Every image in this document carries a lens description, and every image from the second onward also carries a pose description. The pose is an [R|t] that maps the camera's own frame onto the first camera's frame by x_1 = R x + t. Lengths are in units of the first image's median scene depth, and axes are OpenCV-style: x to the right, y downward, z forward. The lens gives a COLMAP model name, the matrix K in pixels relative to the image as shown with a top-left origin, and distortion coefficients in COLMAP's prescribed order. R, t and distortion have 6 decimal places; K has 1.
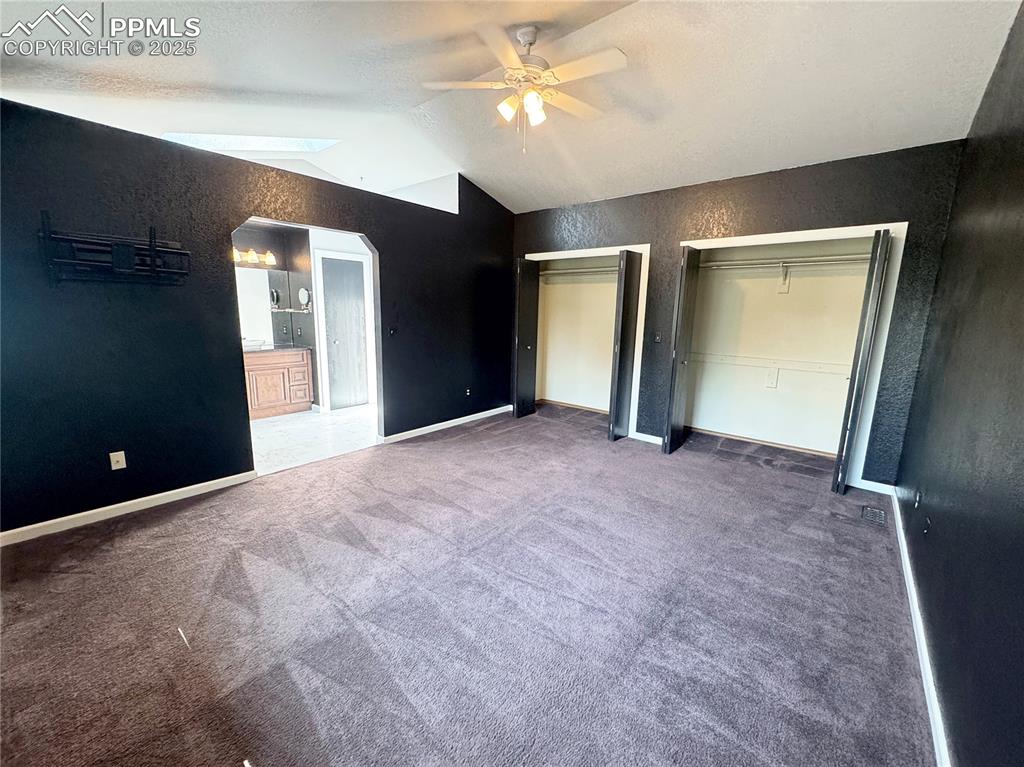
lens RADIAL K [[408.4, 0, 513.2], [0, 408.4, 383.6], [0, 0, 1]] dist [0.002839, -0.000196]
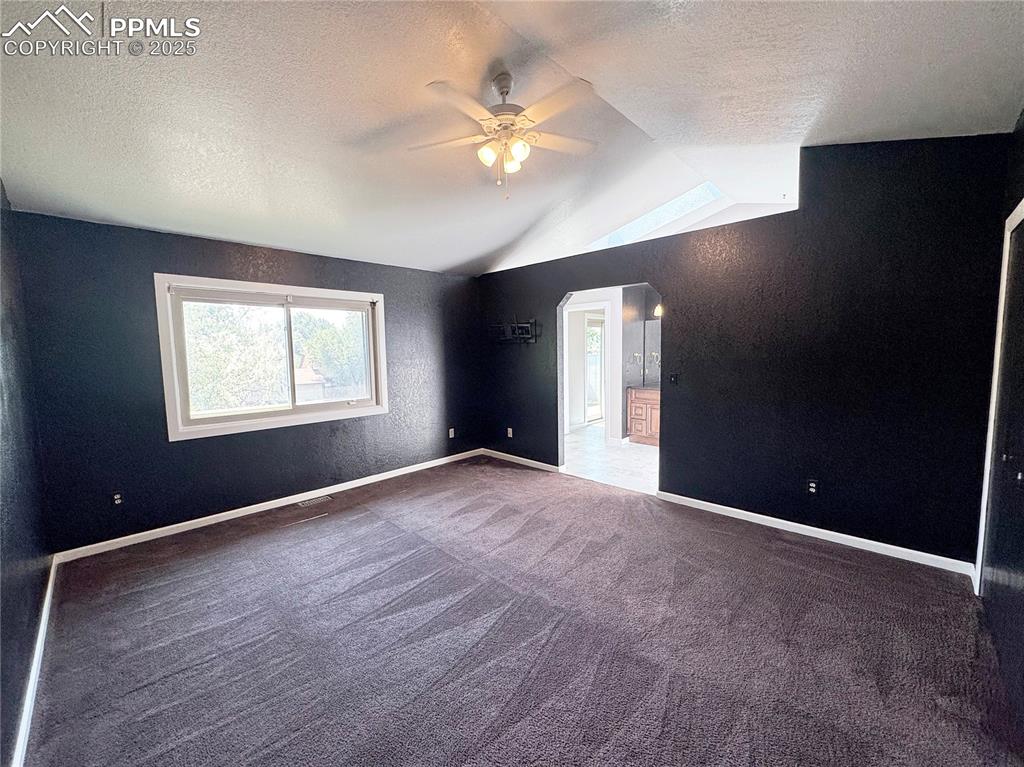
lens RADIAL K [[408.4, 0, 513.2], [0, 408.4, 383.6], [0, 0, 1]] dist [0.002839, -0.000196]
pose [[-0.074888, 0.062147, -0.995254, 0.775407], [-0.164642, 0.983588, 0.073807, -0.152513], [0.983506, 0.169388, -0.063427, 0.875056]]
